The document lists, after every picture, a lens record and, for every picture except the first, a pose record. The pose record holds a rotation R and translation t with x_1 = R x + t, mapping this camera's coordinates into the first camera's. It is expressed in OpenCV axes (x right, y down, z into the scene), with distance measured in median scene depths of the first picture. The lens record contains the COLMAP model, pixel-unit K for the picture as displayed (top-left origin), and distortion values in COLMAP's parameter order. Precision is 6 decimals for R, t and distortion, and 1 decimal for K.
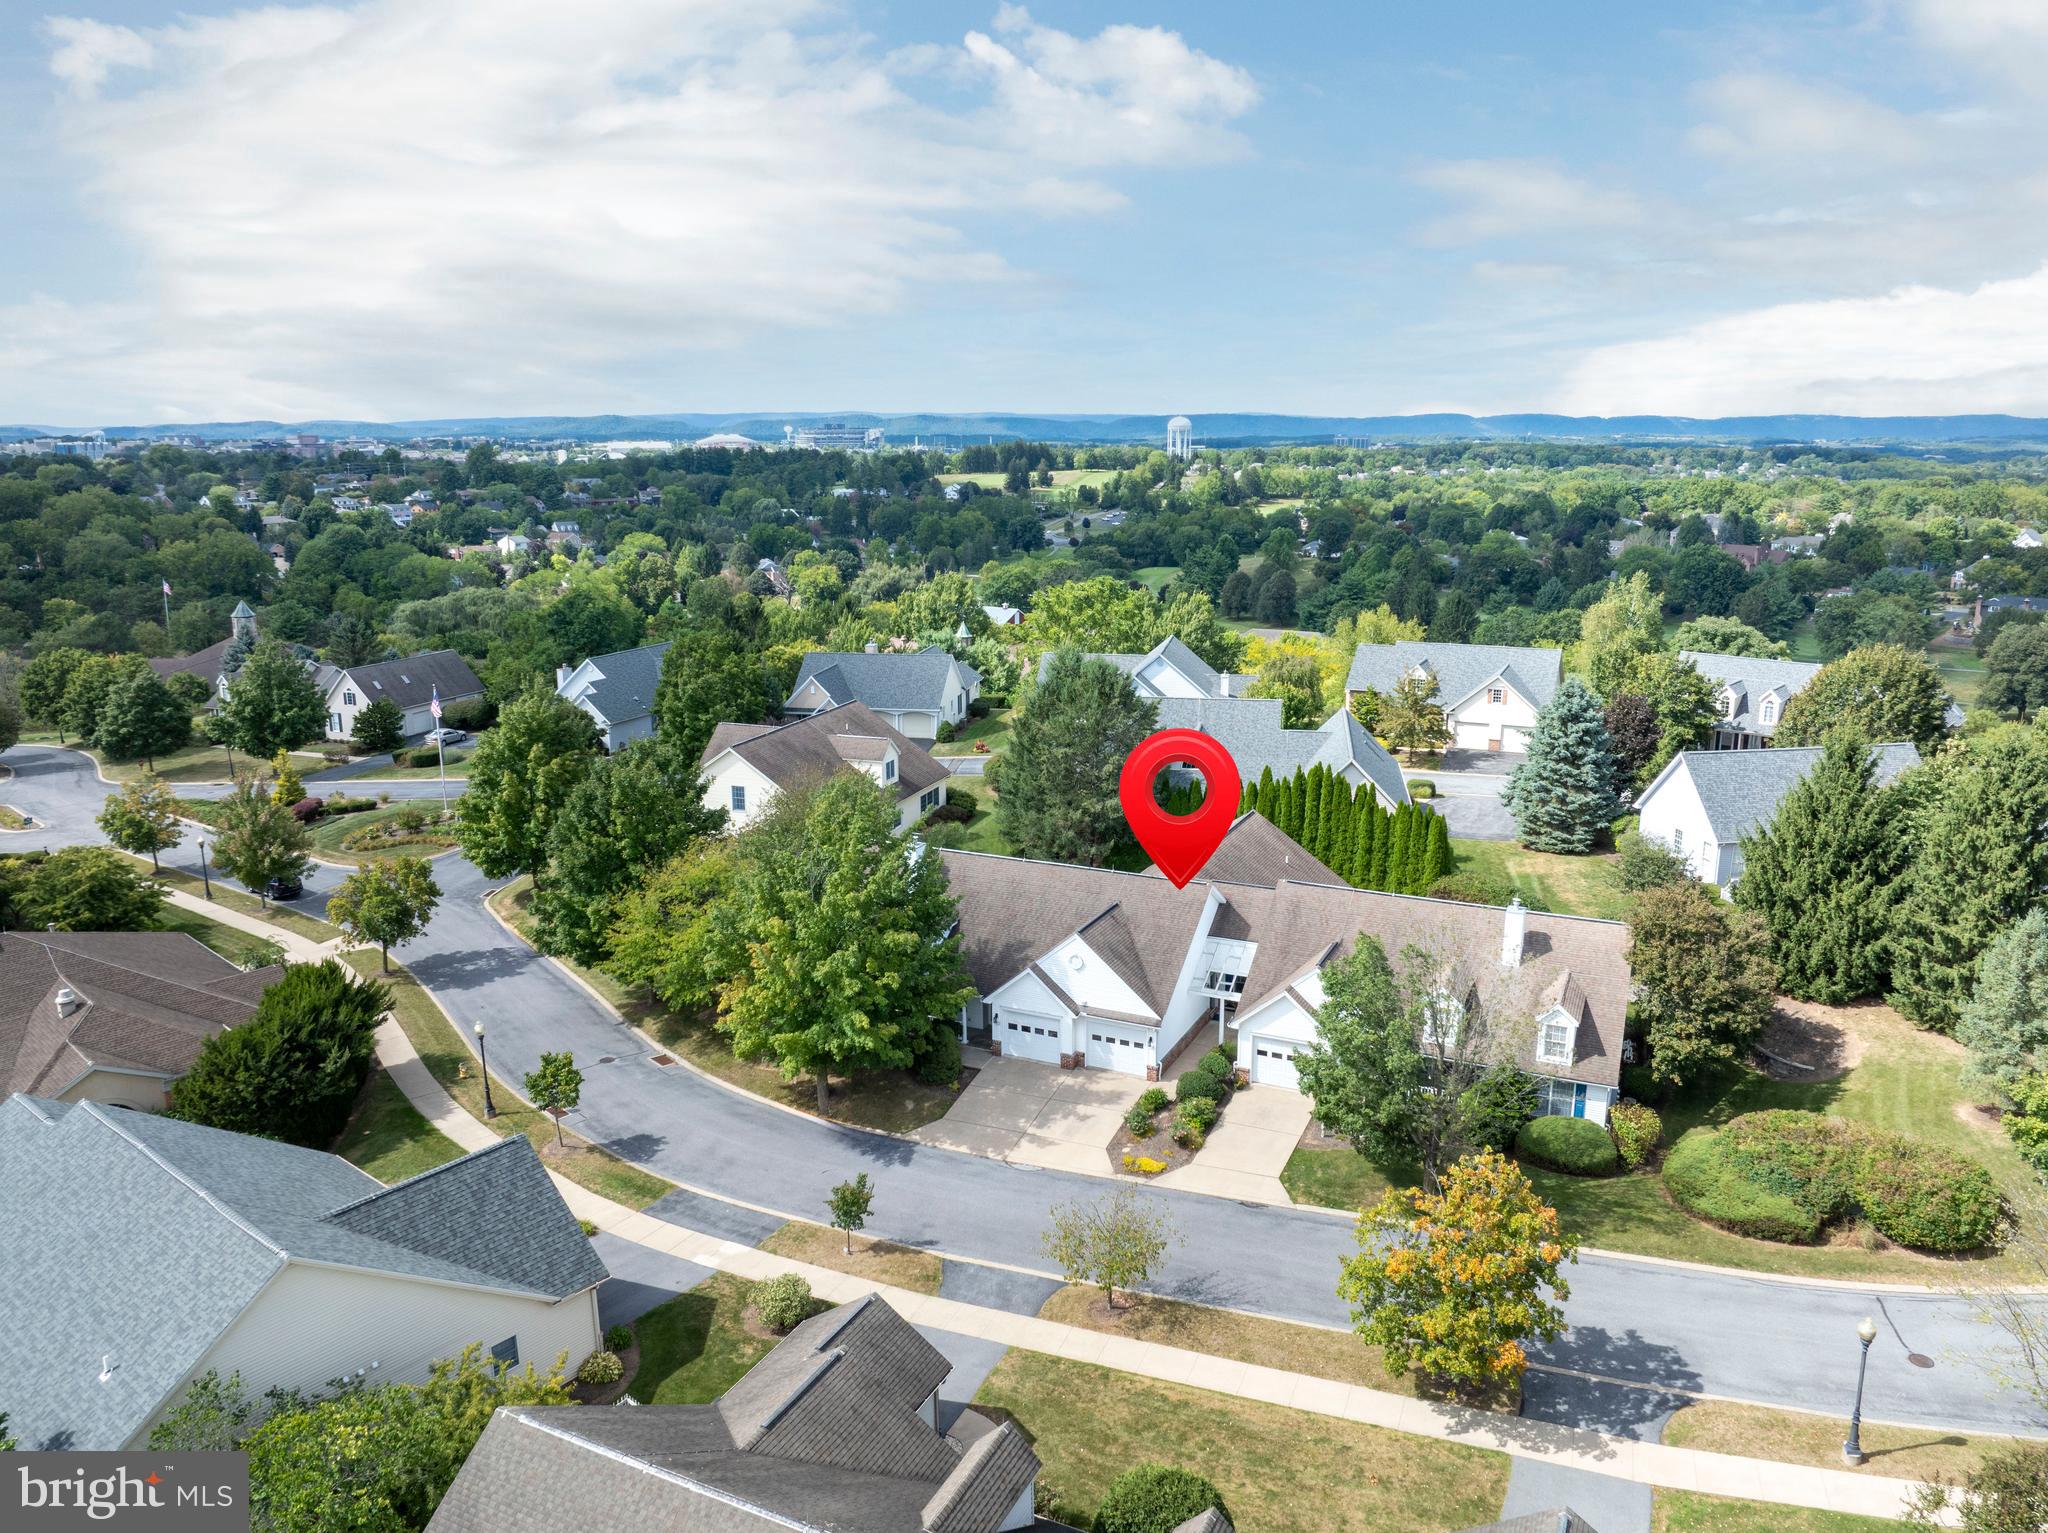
lens RADIAL K [[1439.0, 0, 1034.1], [0, 1439.0, 766.2], [0, 0, 1]] dist [-0.036526, 0.002655]
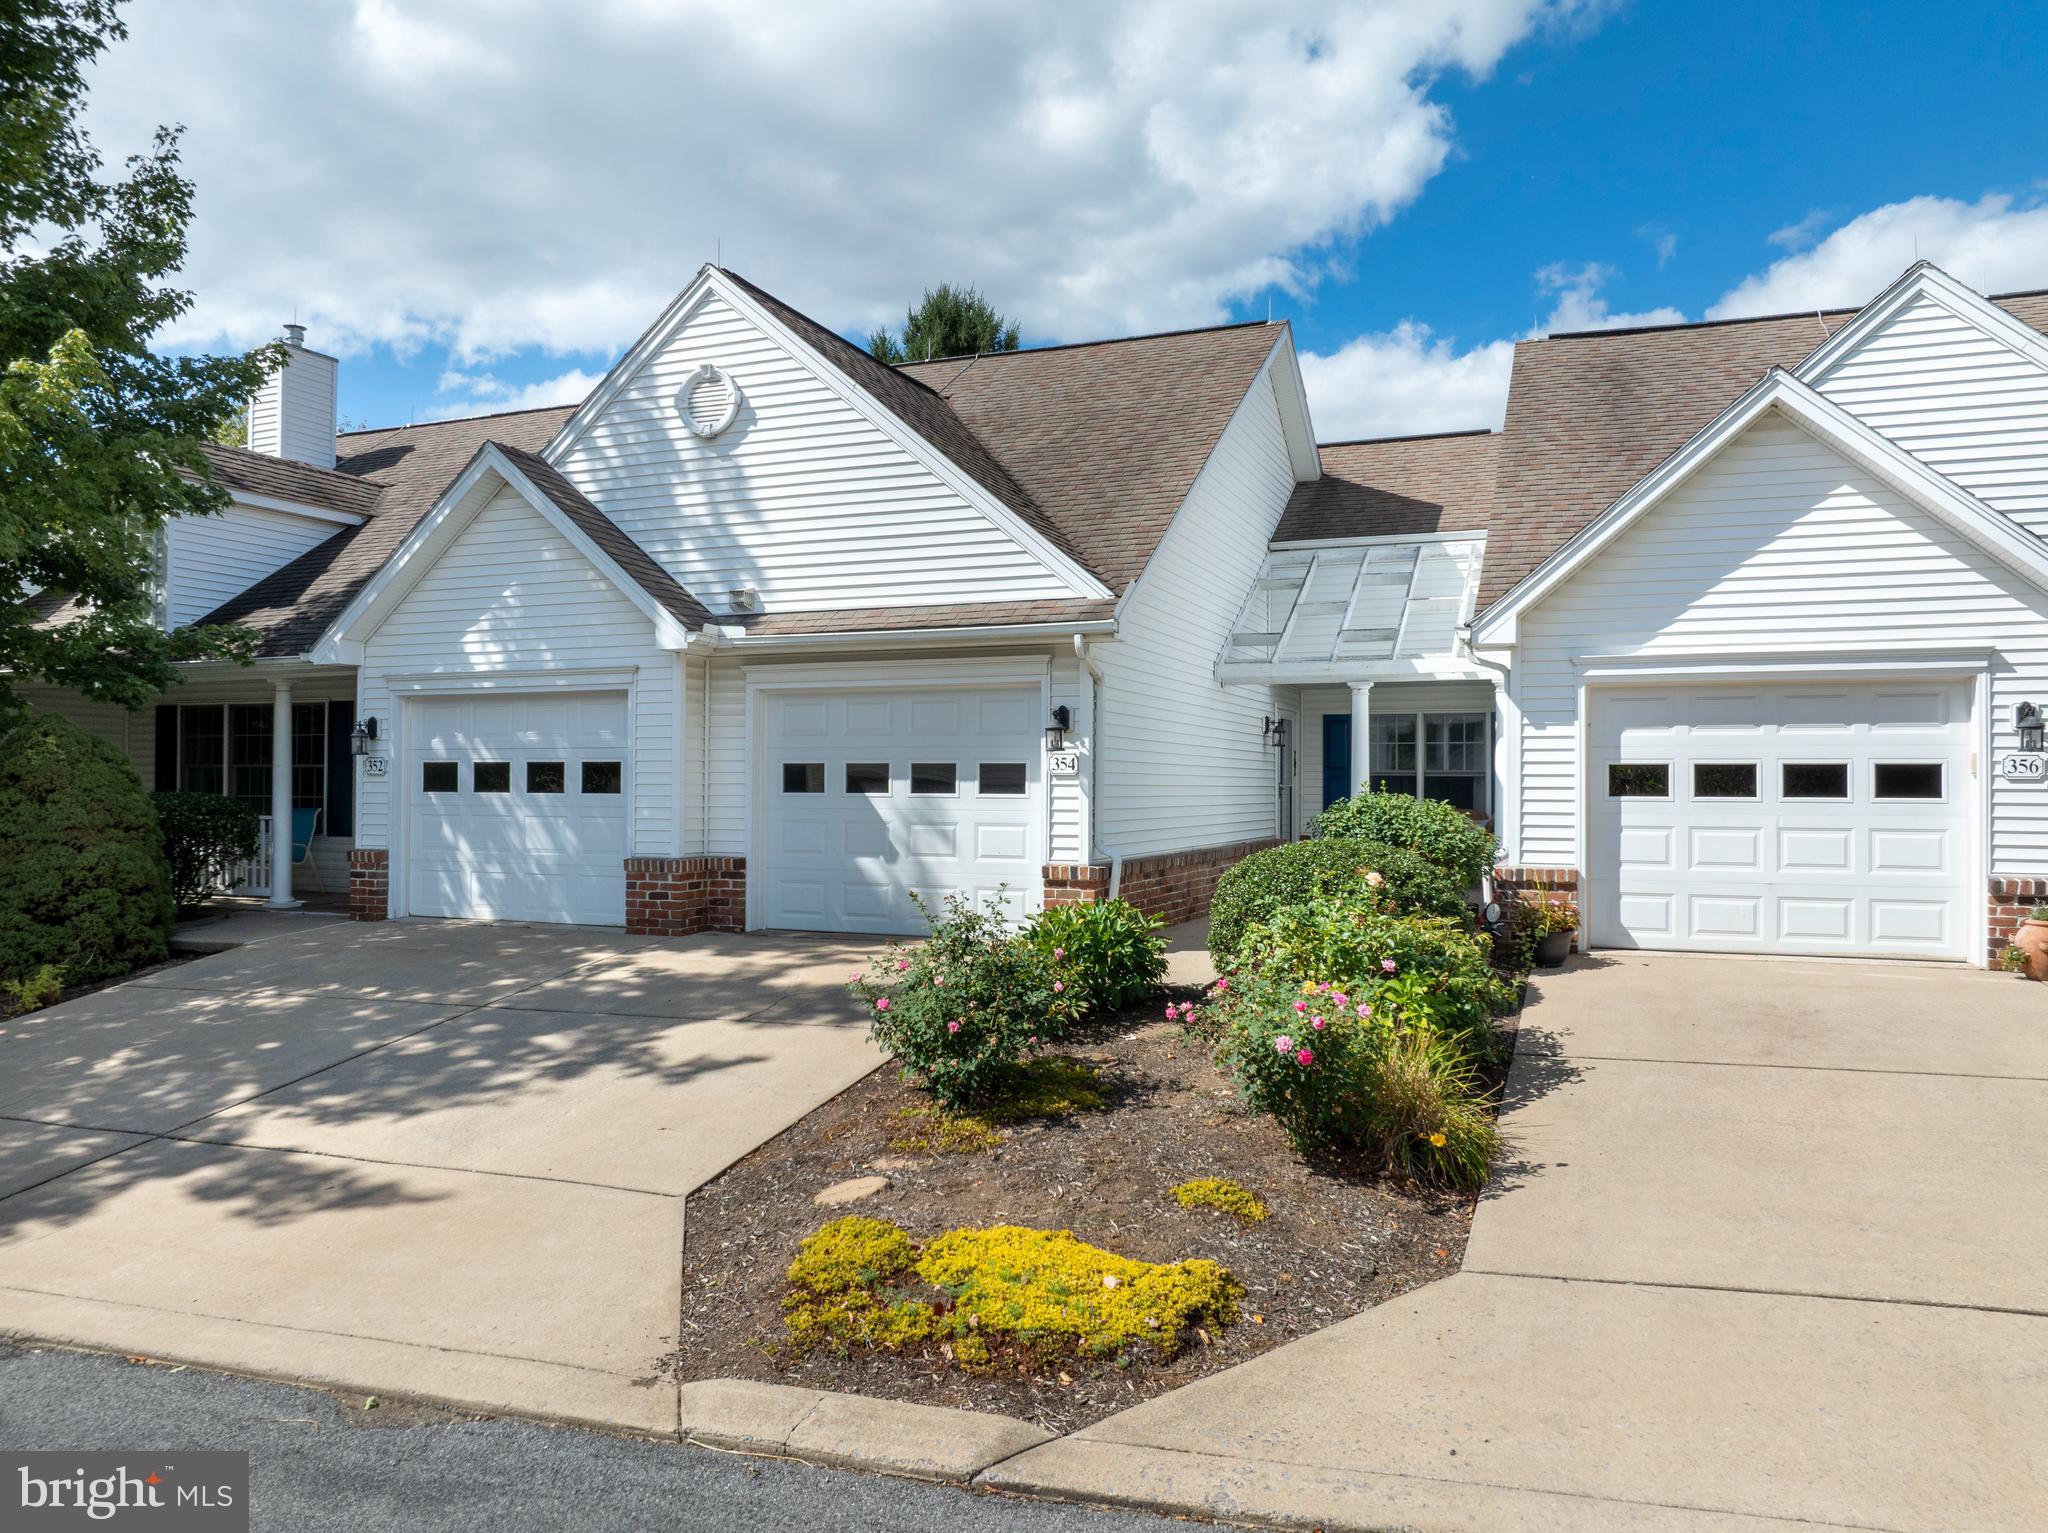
lens RADIAL K [[1439.0, 0, 1034.1], [0, 1439.0, 766.2], [0, 0, 1]] dist [-0.036526, 0.002655]
pose [[0.998460, 0.006766, 0.055060, 0.063867], [0.006537, 0.971269, -0.237895, 0.231412], [-0.055087, 0.237889, 0.969729, 0.778934]]
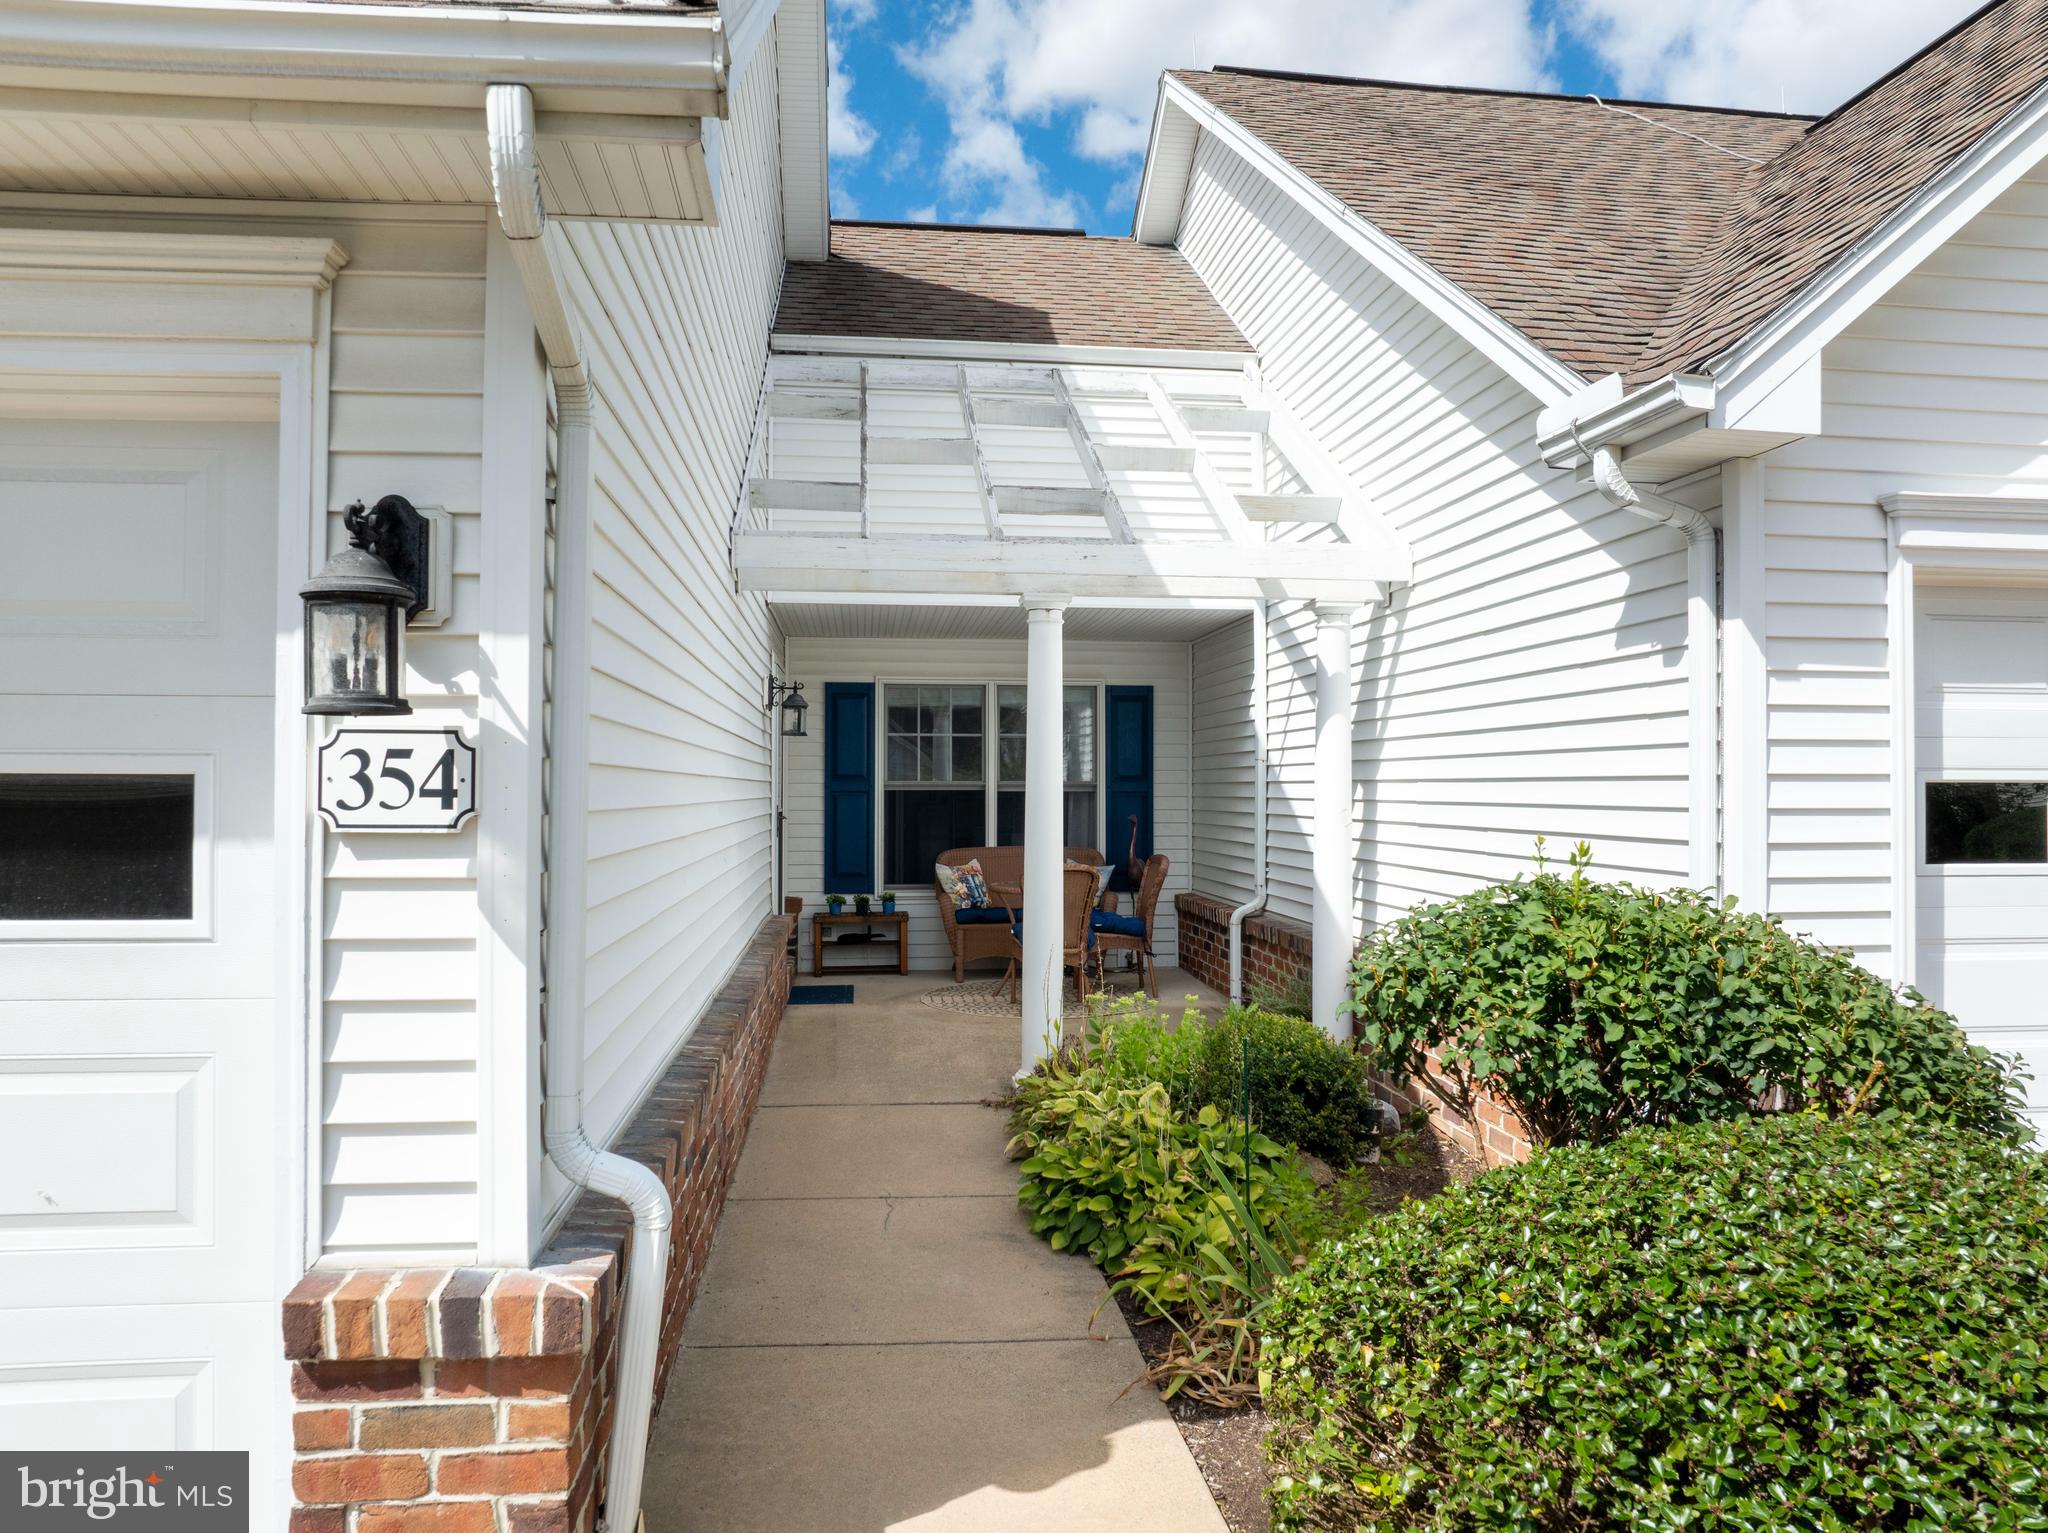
lens RADIAL K [[1439.0, 0, 1034.1], [0, 1439.0, 766.2], [0, 0, 1]] dist [-0.036526, 0.002655]
pose [[0.846922, 0.011964, 0.531583, 0.071941], [0.117533, 0.970805, -0.209104, 0.197025], [-0.518565, 0.239573, 0.820789, 0.916771]]
